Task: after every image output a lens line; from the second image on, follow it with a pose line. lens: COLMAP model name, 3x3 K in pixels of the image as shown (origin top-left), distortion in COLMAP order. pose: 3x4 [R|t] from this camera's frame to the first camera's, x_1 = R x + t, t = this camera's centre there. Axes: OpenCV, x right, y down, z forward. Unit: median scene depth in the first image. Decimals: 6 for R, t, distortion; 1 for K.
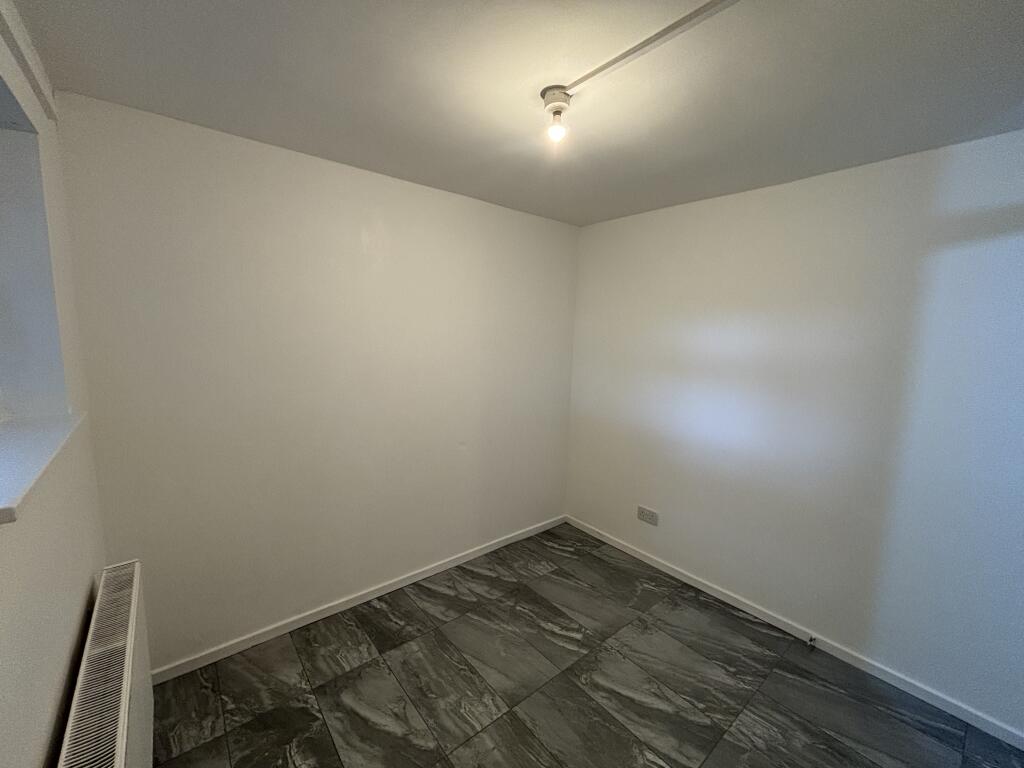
lens RADIAL K [[414.2, 0, 514.7], [0, 414.2, 386.8], [0, 0, 1]] dist [0.015522, 0.000347]
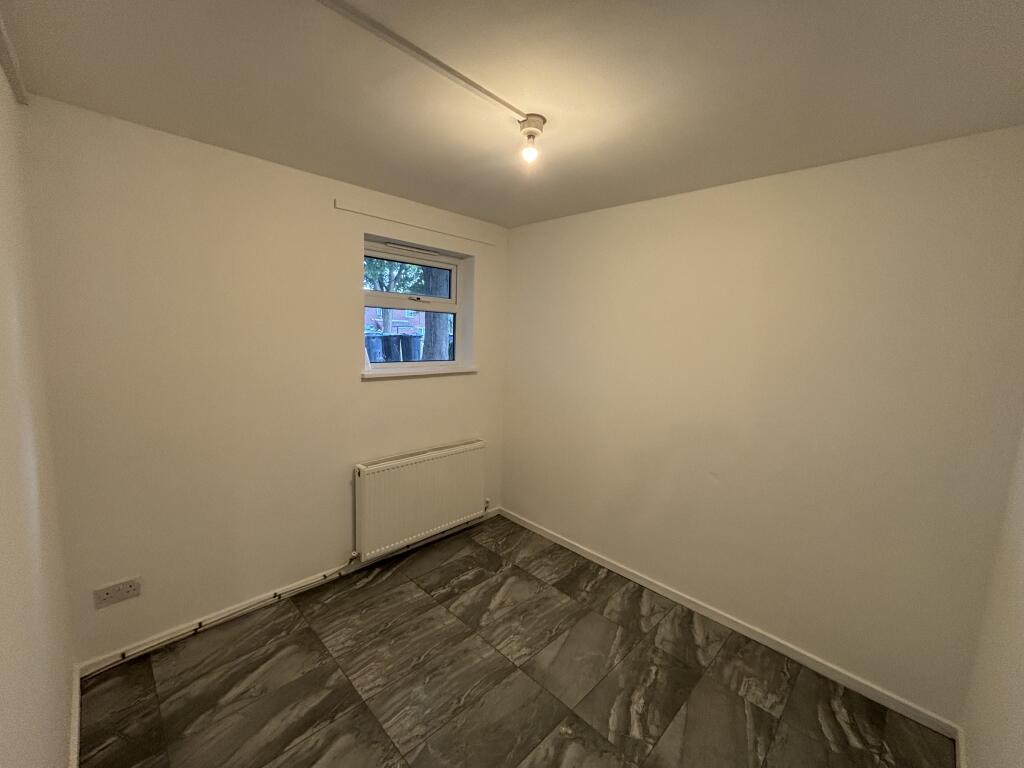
lens RADIAL K [[414.2, 0, 509.6], [0, 414.2, 384.9], [0, 0, 1]] dist [0.015522, 0.000347]
pose [[0.112858, 0.108888, -0.987627, 0.862921], [-0.179143, 0.979918, 0.087567, -0.050237], [0.977328, 0.167044, 0.130098, 0.608673]]
